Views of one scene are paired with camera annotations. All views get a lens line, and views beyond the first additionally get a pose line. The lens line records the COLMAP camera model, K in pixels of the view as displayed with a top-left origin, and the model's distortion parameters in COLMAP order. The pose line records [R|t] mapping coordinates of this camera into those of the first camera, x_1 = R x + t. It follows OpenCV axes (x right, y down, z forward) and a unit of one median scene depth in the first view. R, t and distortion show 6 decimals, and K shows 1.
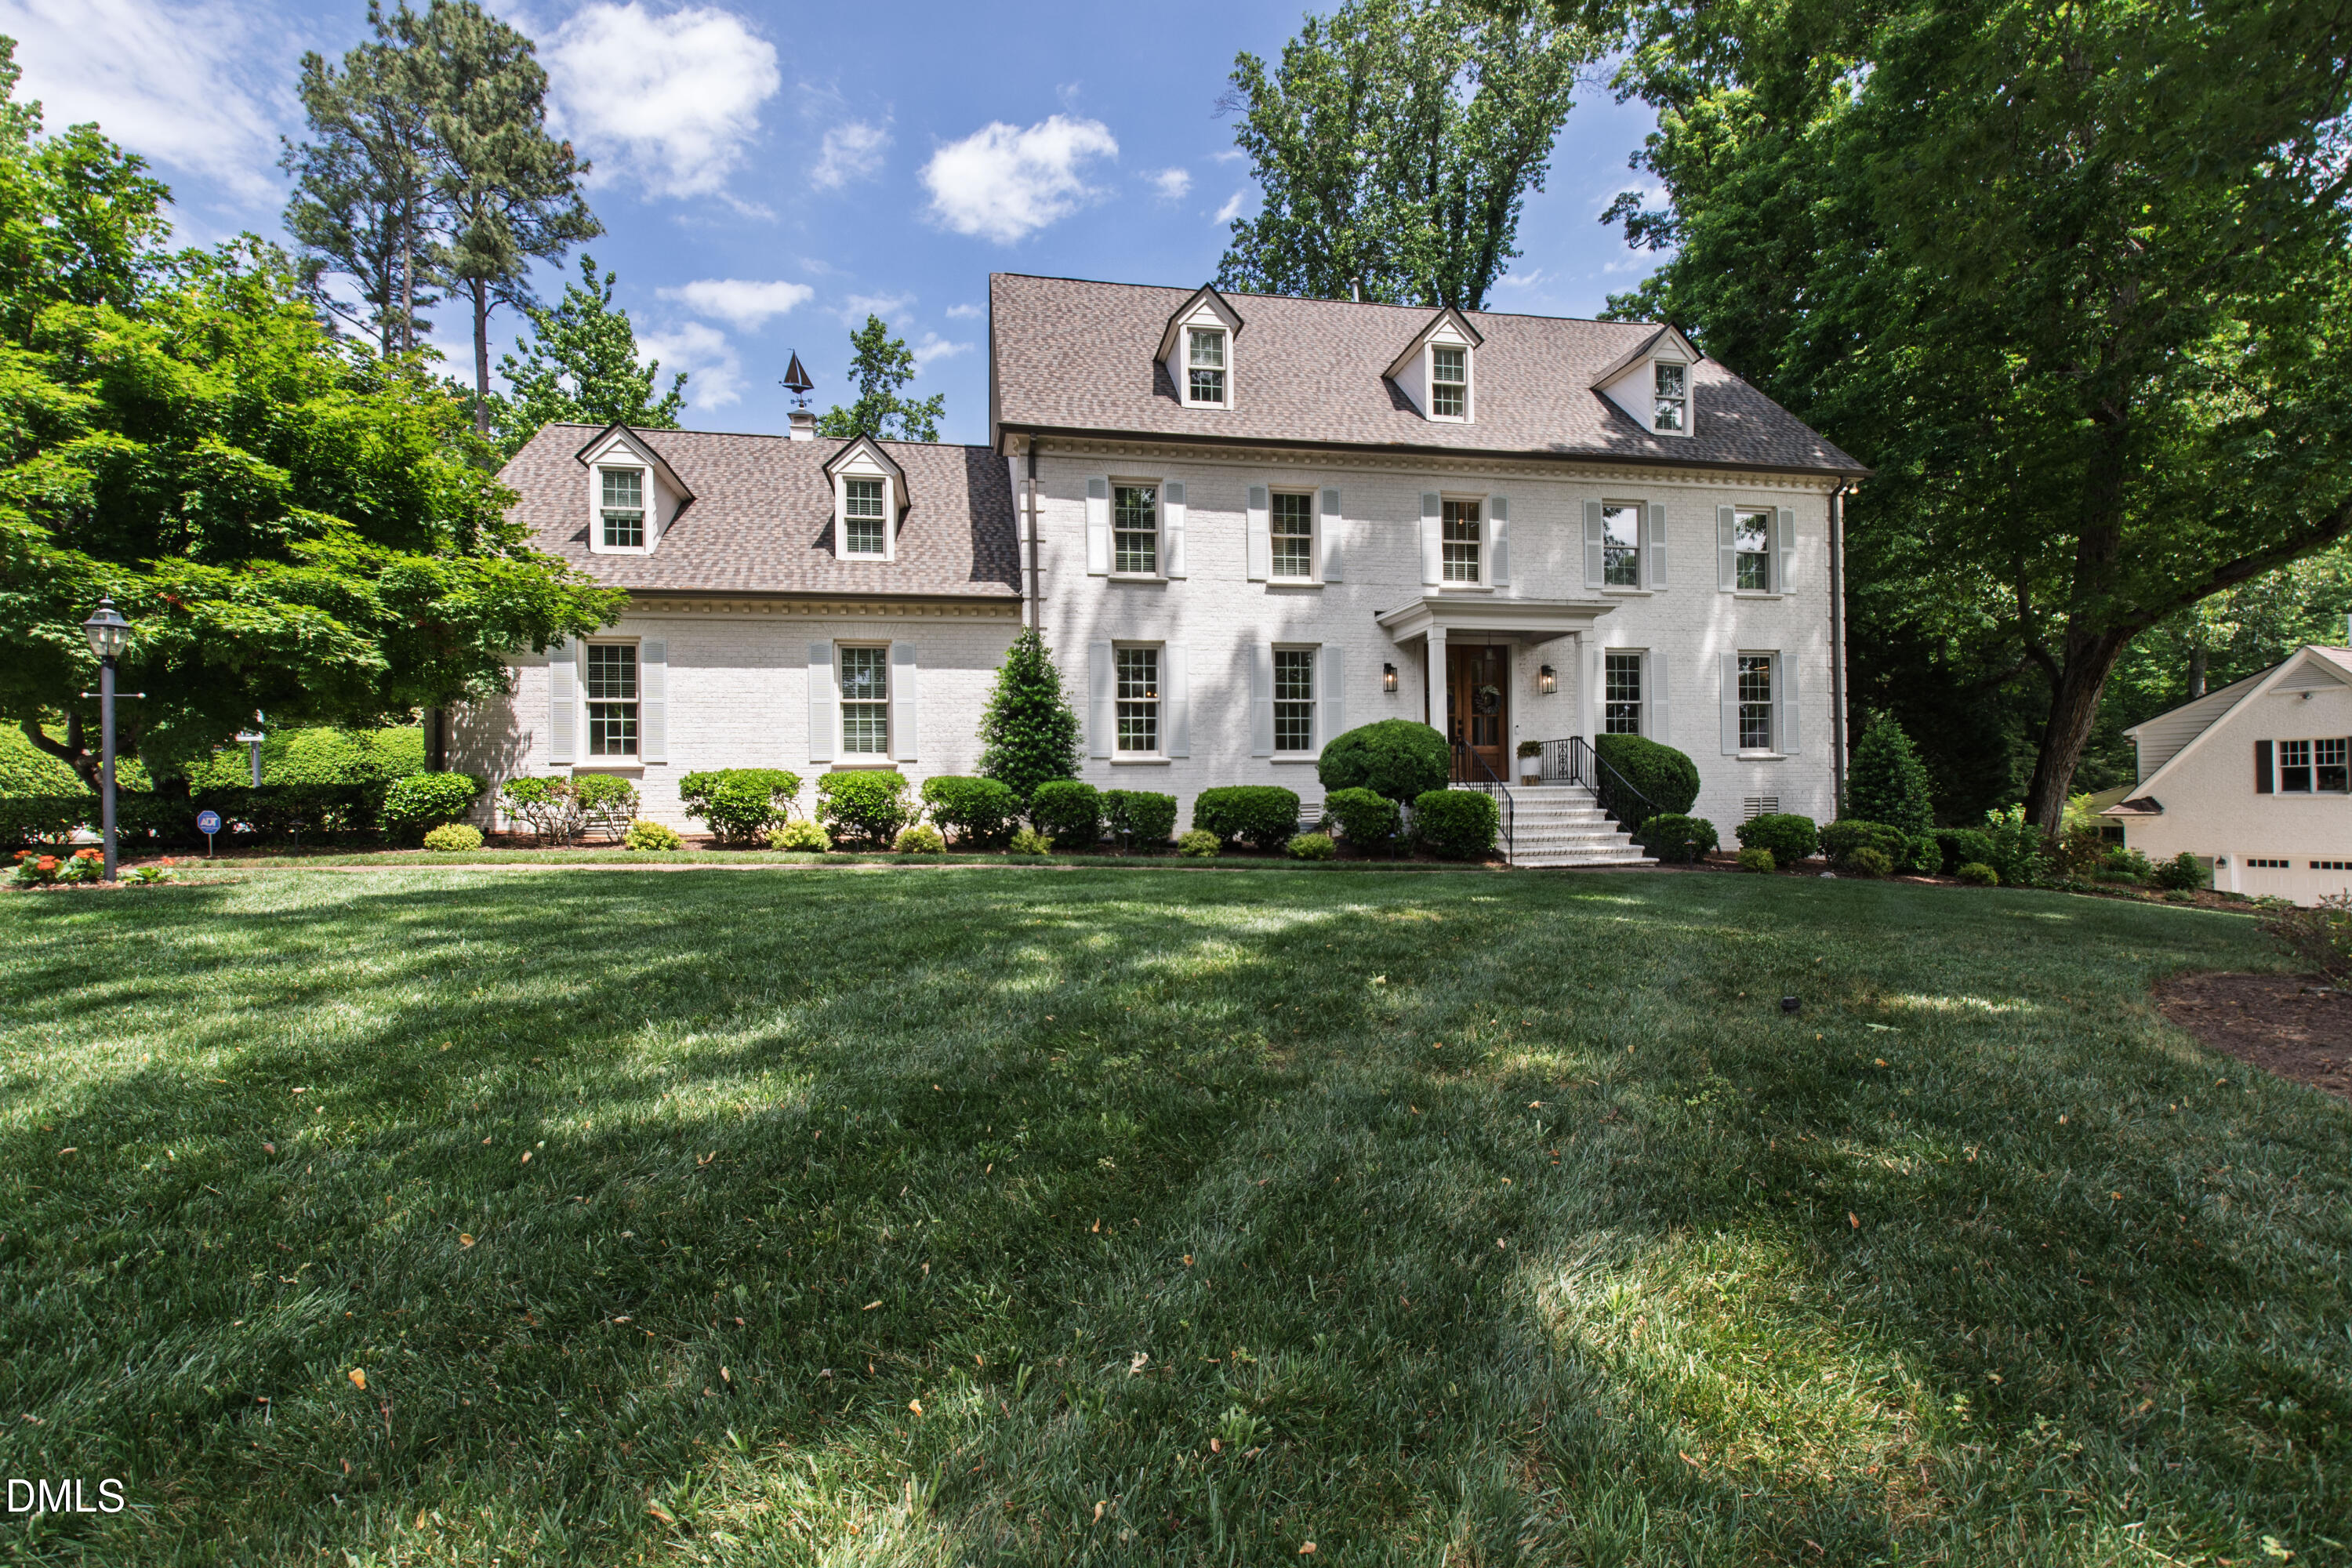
lens RADIAL K [[1084.0, 0, 1146.3], [0, 1084.0, 805.2], [0, 0, 1]] dist [-0.000862, 0.000062]
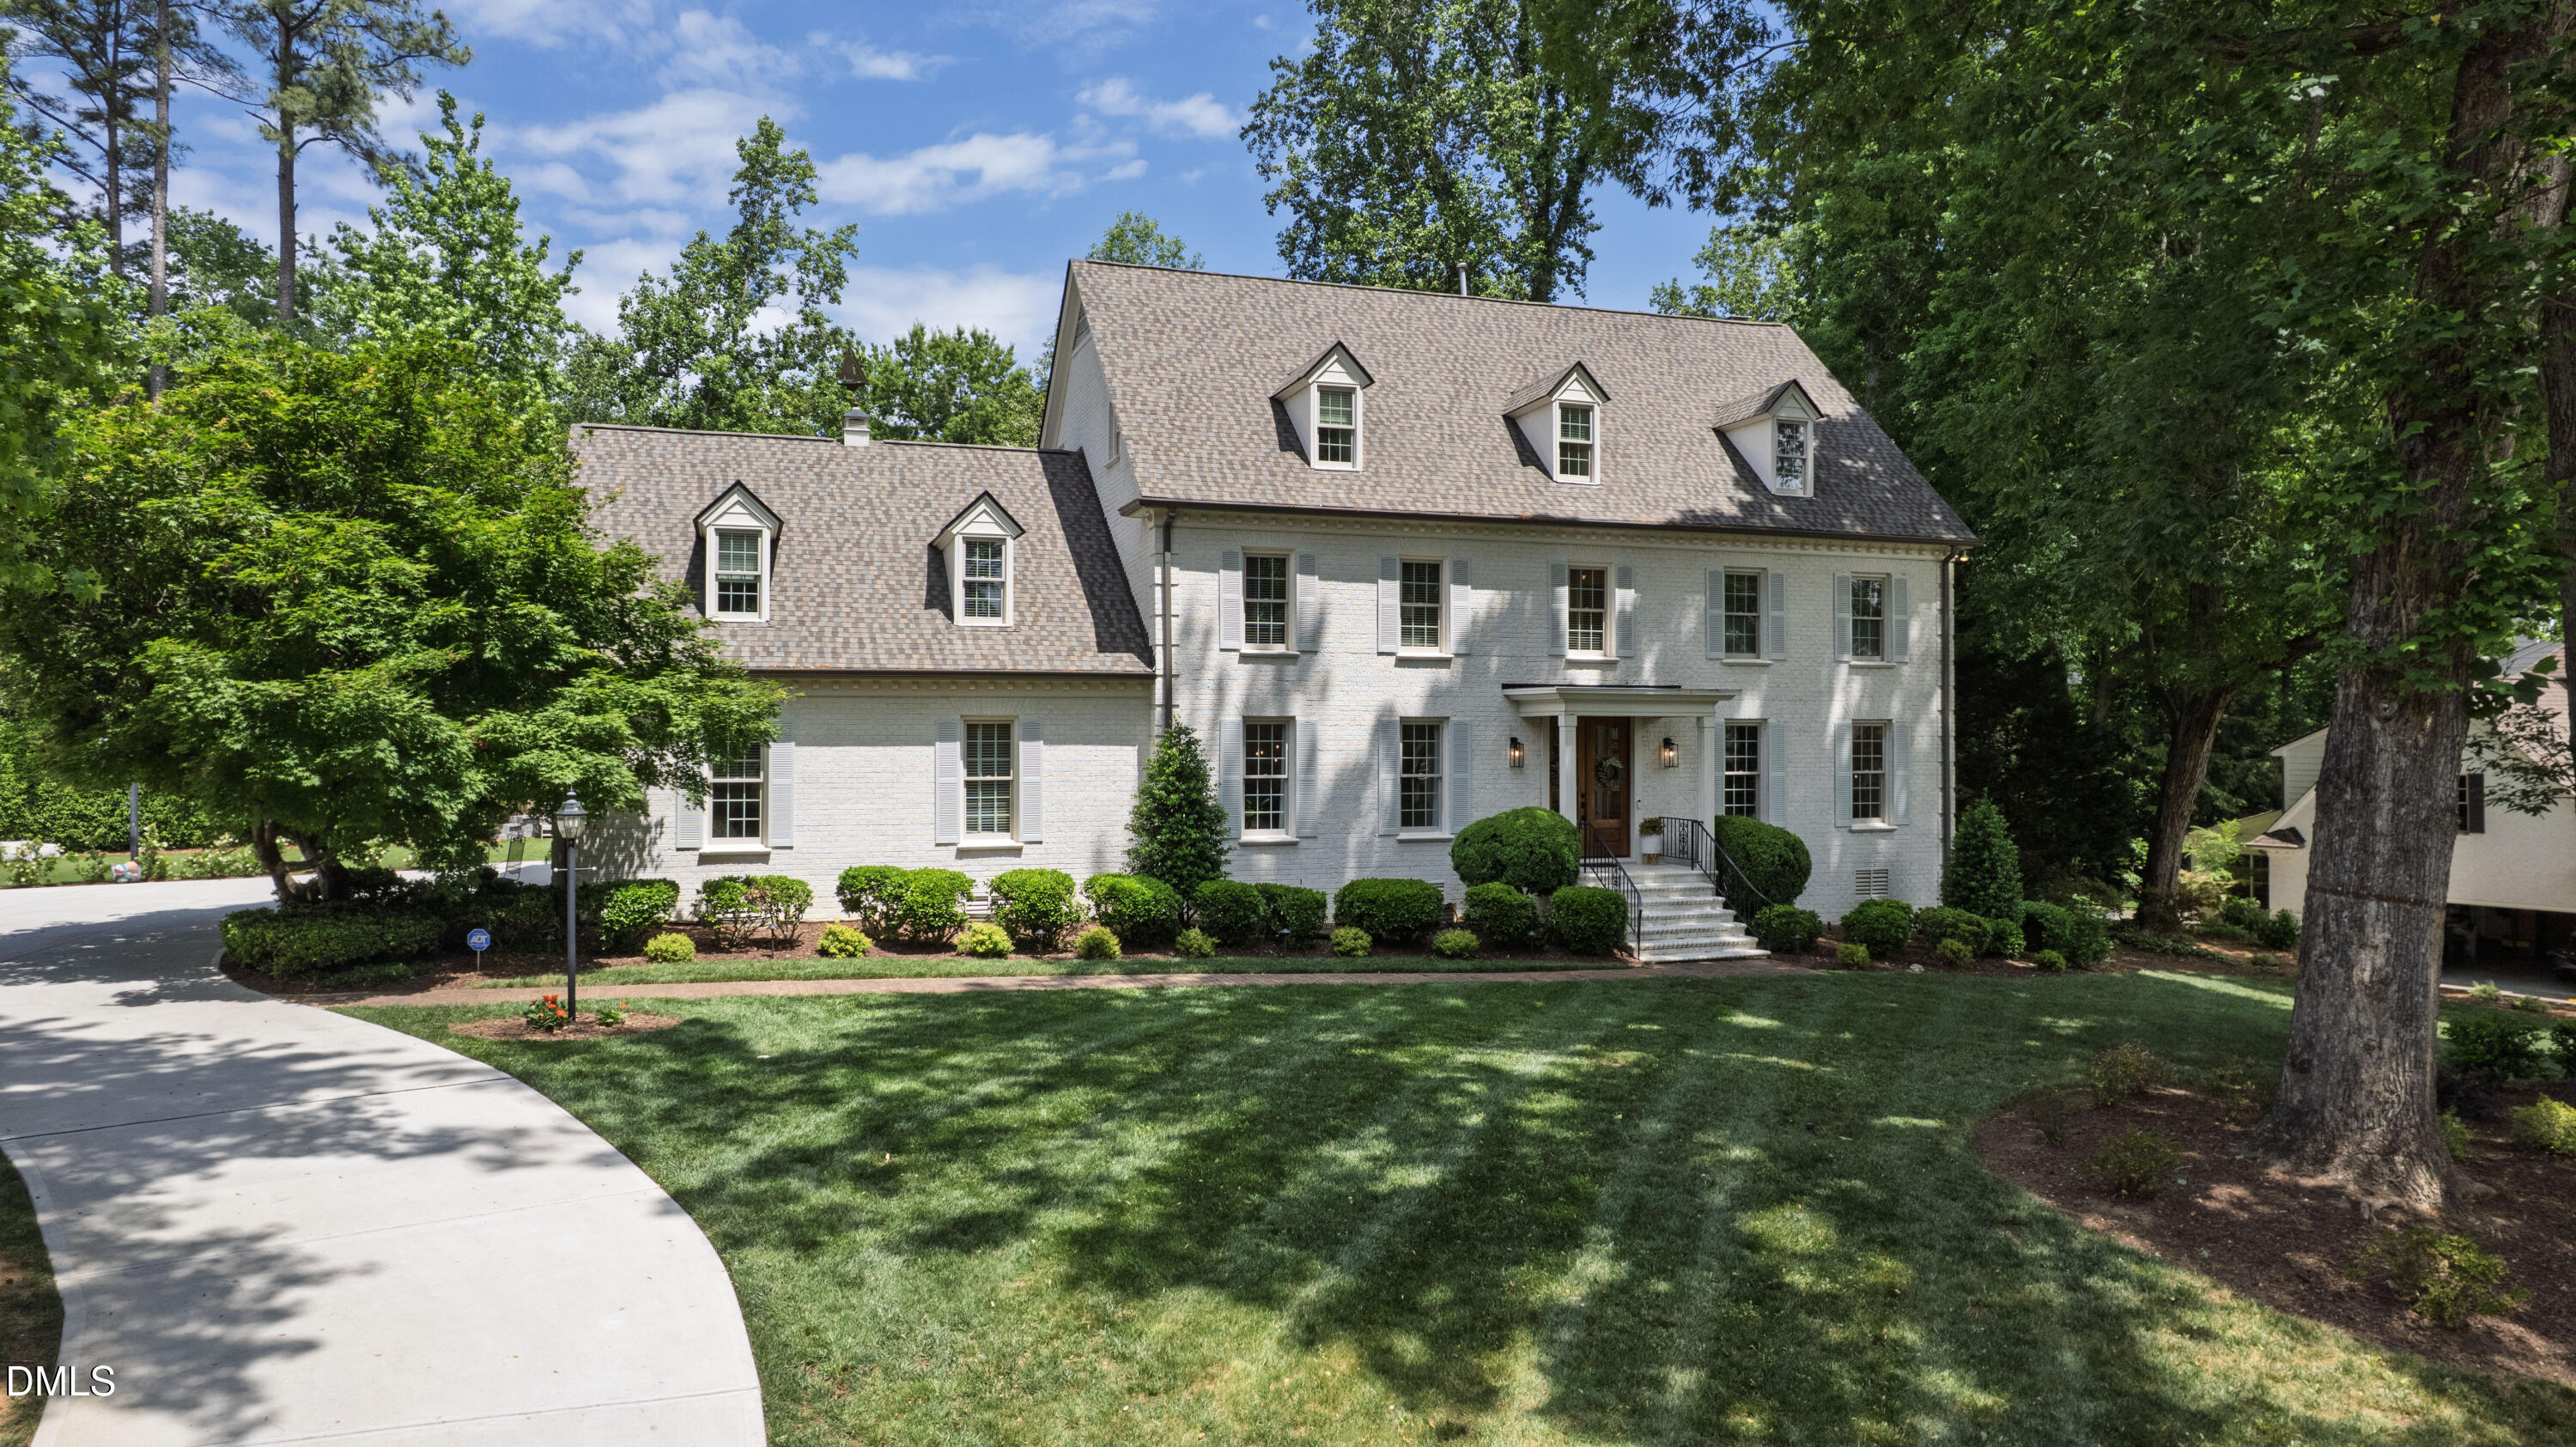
lens RADIAL K [[1708.6, 0, 1235.2], [0, 1708.6, 726.1], [0, 0, 1]] dist [-0.092280, 0.118191]
pose [[0.991936, 0.017449, 0.125531, -0.220082], [-0.017279, 0.999848, -0.002442, -0.134270], [-0.125554, 0.000253, 0.992087, -0.492268]]
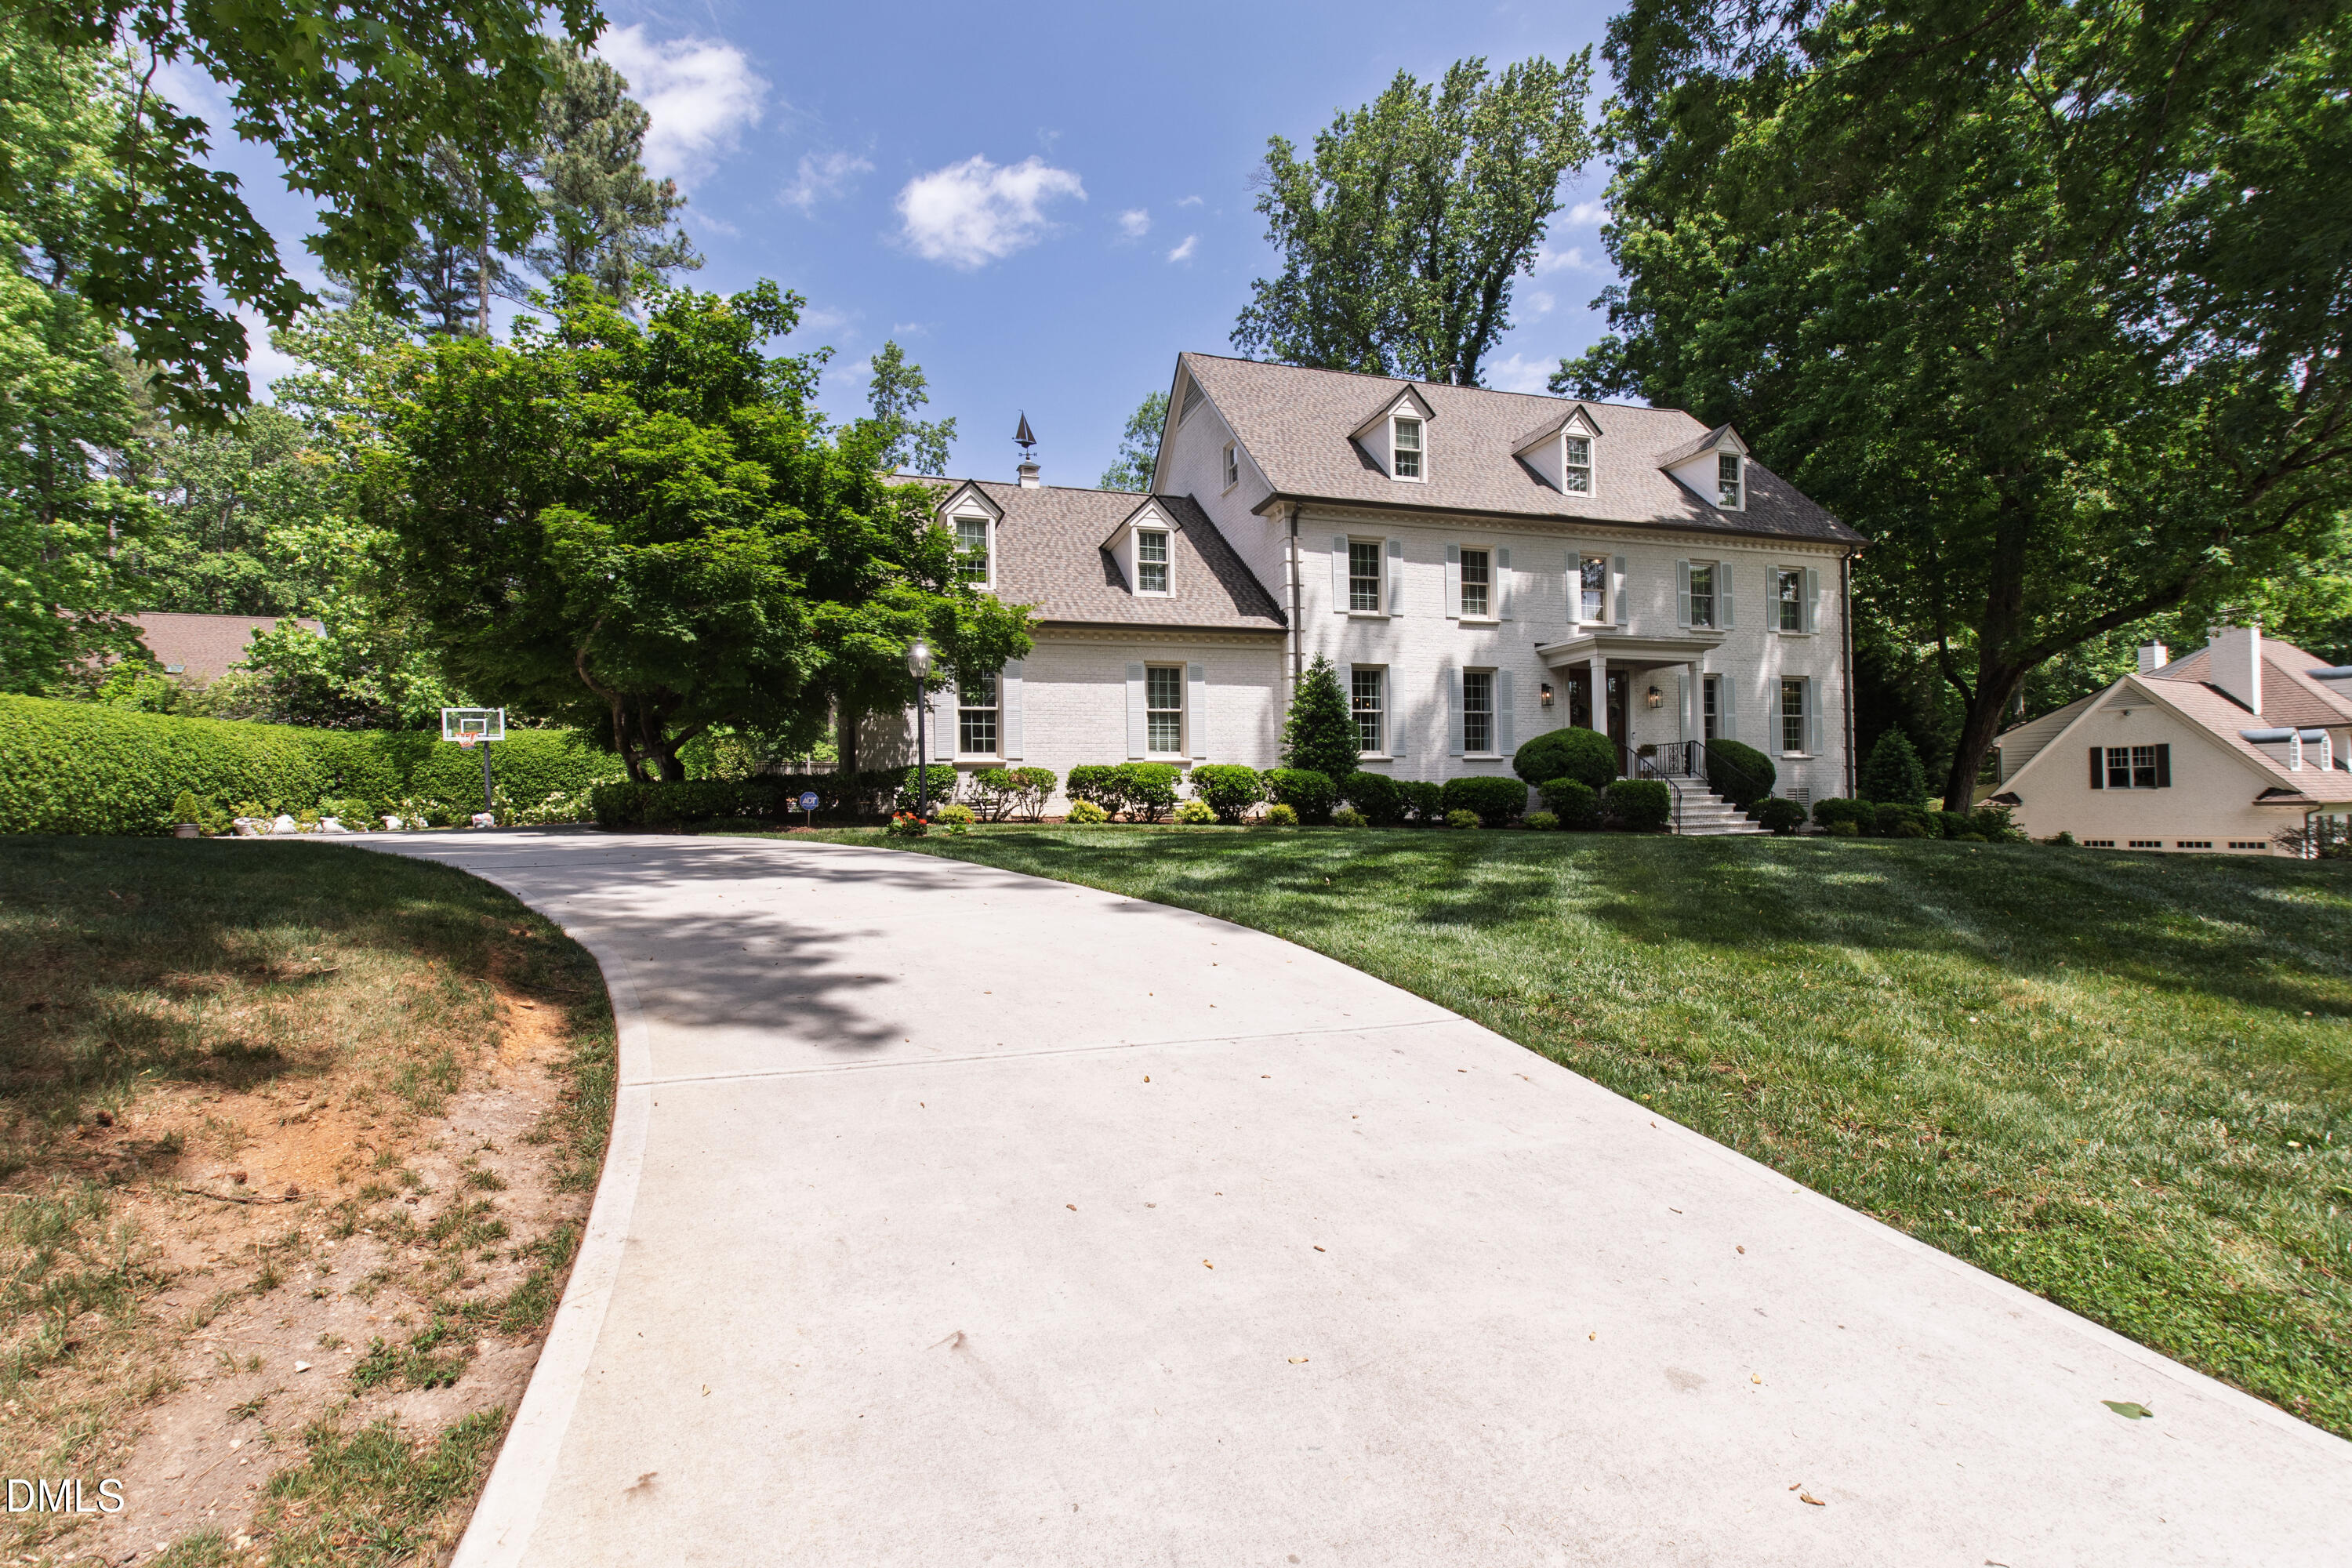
lens RADIAL K [[1084.0, 0, 1146.3], [0, 1084.0, 805.2], [0, 0, 1]] dist [-0.000862, 0.000062]
pose [[0.992486, -0.003236, 0.122312, -0.408756], [0.003958, 0.999976, -0.005663, 0.019171], [-0.122291, 0.006105, 0.992476, -0.222591]]
